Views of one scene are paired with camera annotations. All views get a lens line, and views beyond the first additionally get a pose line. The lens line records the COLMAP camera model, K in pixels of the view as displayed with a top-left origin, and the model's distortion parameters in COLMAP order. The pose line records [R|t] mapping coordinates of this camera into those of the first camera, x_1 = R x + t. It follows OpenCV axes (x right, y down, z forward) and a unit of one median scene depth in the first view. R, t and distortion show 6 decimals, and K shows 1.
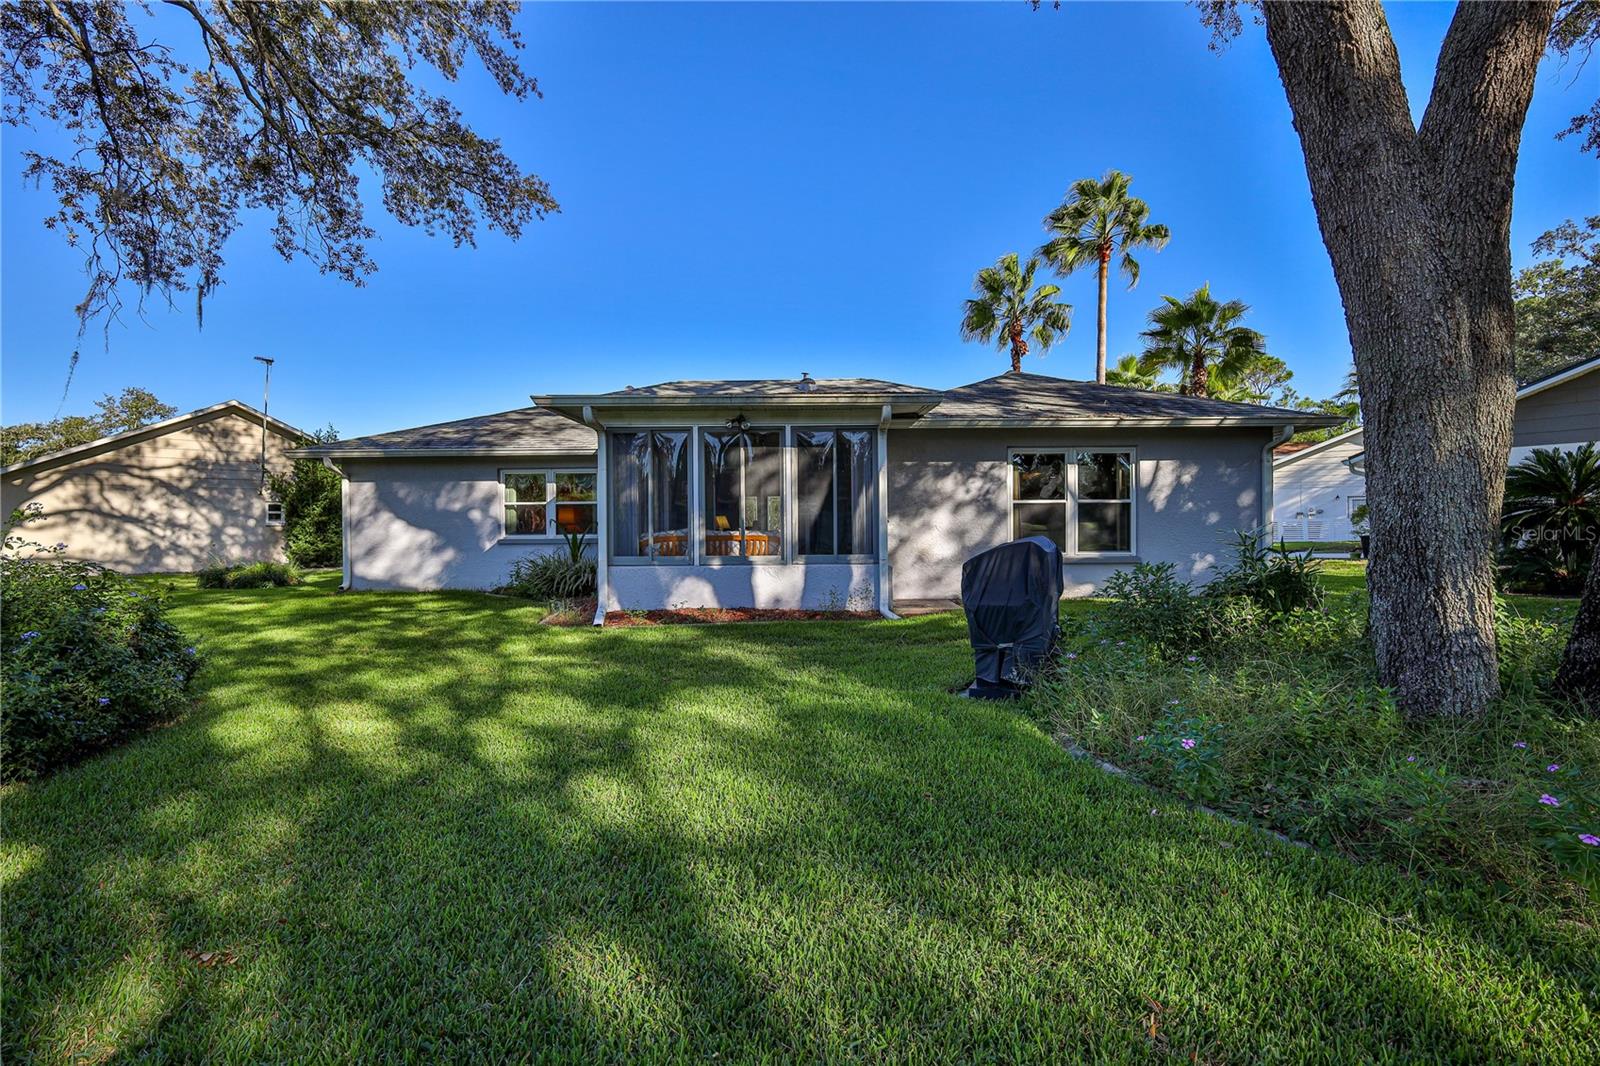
lens RADIAL K [[674.6, 0, 794.2], [0, 674.6, 511.8], [0, 0, 1]] dist [0.016576, -0.000312]
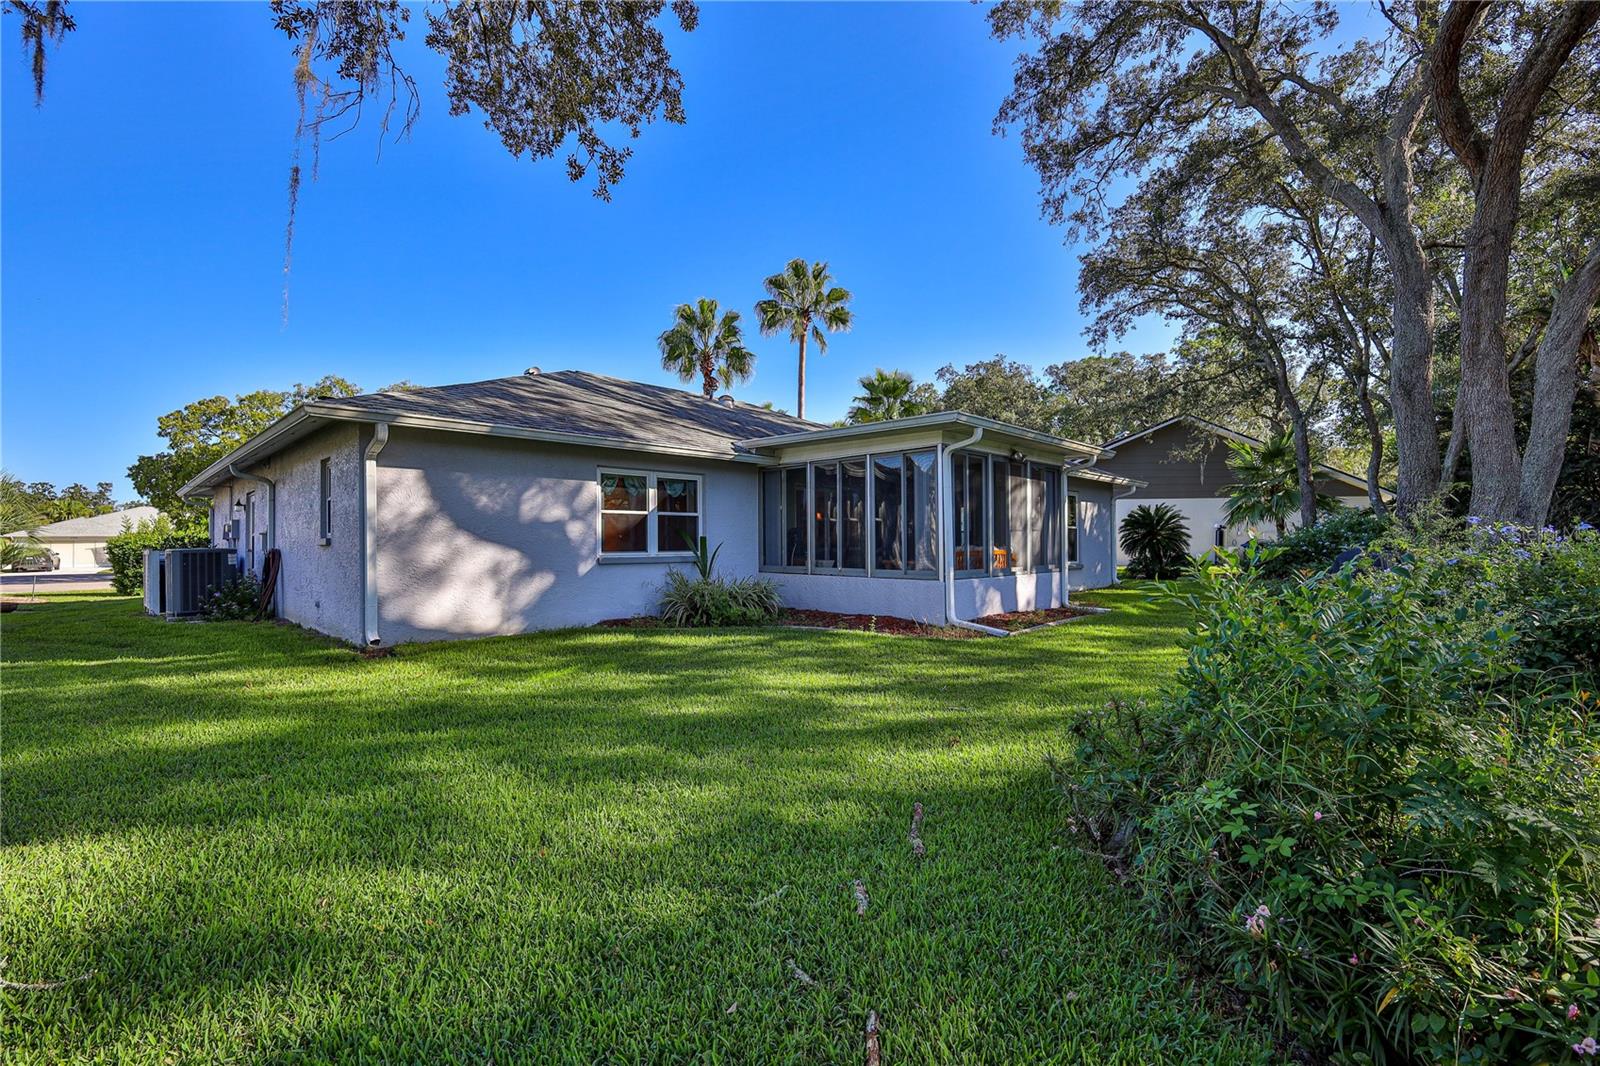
lens RADIAL K [[674.6, 0, 794.2], [0, 674.6, 511.8], [0, 0, 1]] dist [0.016576, -0.000312]
pose [[0.692389, 0.037332, 0.720558, -0.831026], [-0.018770, 0.999255, -0.033735, 0.009864], [-0.721280, 0.009832, 0.692574, 0.311464]]
